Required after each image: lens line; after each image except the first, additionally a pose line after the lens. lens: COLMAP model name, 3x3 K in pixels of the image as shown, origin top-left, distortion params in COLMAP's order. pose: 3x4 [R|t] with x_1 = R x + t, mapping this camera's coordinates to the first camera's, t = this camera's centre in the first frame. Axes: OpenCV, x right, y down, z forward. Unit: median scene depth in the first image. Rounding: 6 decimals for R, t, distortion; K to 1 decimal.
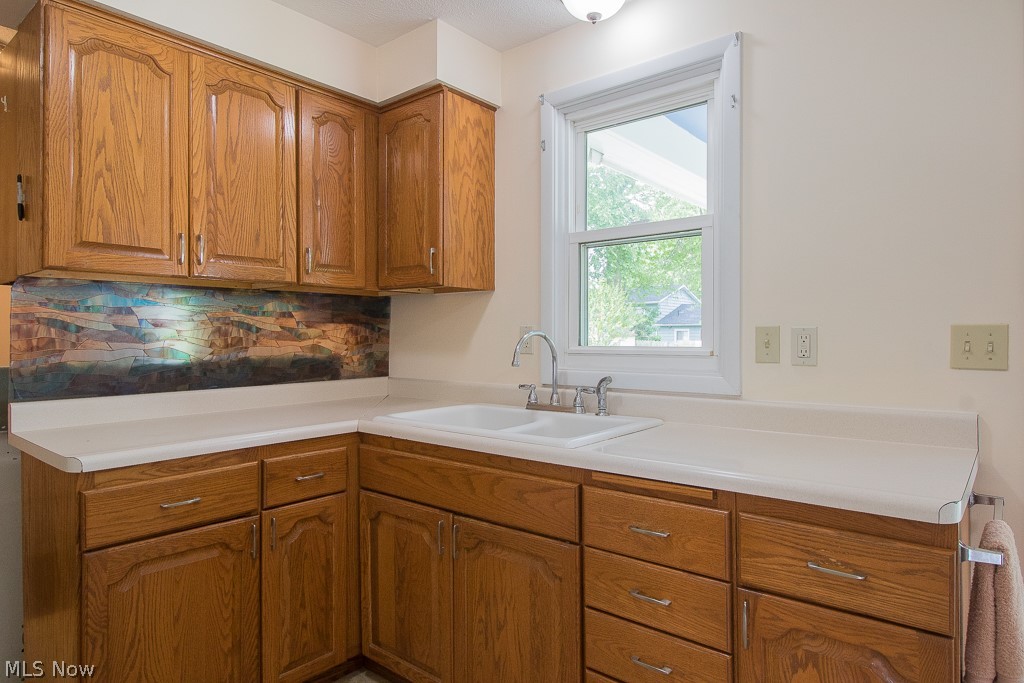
lens RADIAL K [[597.0, 0, 516.8], [0, 597.0, 334.7], [0, 0, 1]] dist [0.004778, -0.011098]
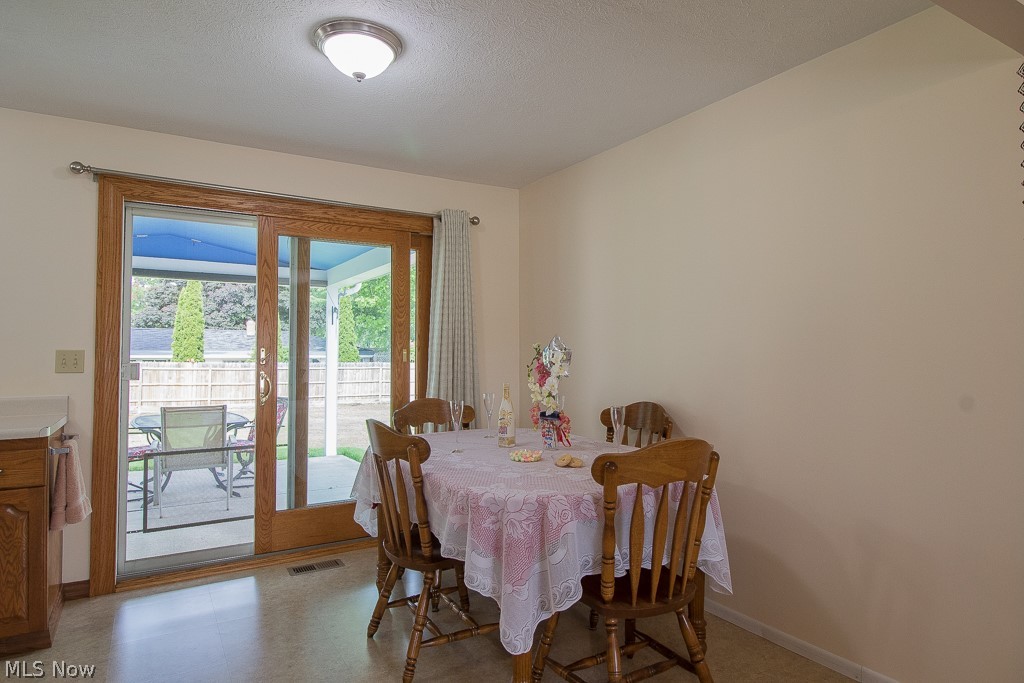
lens RADIAL K [[597.0, 0, 512.9], [0, 597.0, 338.5], [0, 0, 1]] dist [0.004778, -0.011098]
pose [[0.333214, 0.024027, 0.942545, -0.428114], [0.000055, 0.999675, -0.025503, -0.003384], [-0.942851, 0.008550, 0.333105, -0.743491]]
